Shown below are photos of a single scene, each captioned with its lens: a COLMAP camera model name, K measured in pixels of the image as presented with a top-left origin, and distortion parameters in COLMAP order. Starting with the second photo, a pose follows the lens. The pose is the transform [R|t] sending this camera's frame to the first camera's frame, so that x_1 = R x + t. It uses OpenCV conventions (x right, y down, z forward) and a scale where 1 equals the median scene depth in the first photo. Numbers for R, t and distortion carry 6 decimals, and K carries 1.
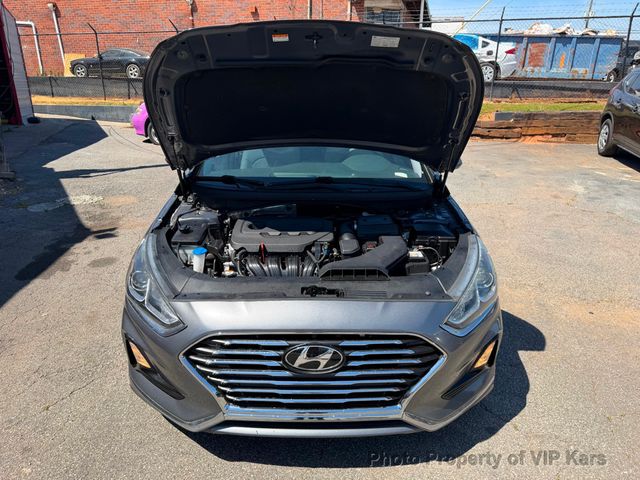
lens RADIAL K [[457.4, 0, 319.5], [0, 457.4, 238.5], [0, 0, 1]] dist [0.021374, -0.022464]
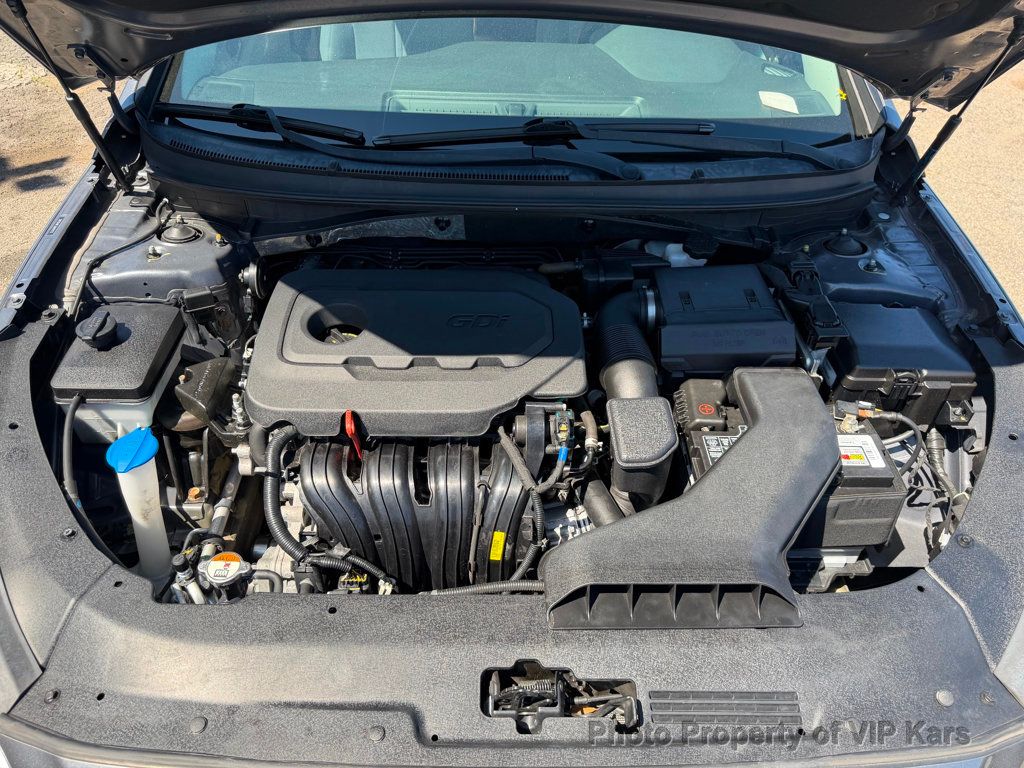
lens RADIAL K [[731.8, 0, 511.0], [0, 731.8, 387.7], [0, 0, 1]] dist [0.021374, -0.022464]
pose [[0.999883, 0.010830, 0.010798, -0.020139], [-0.013958, 0.934803, 0.354893, -0.138746], [-0.006251, -0.355002, 0.934845, 0.445958]]
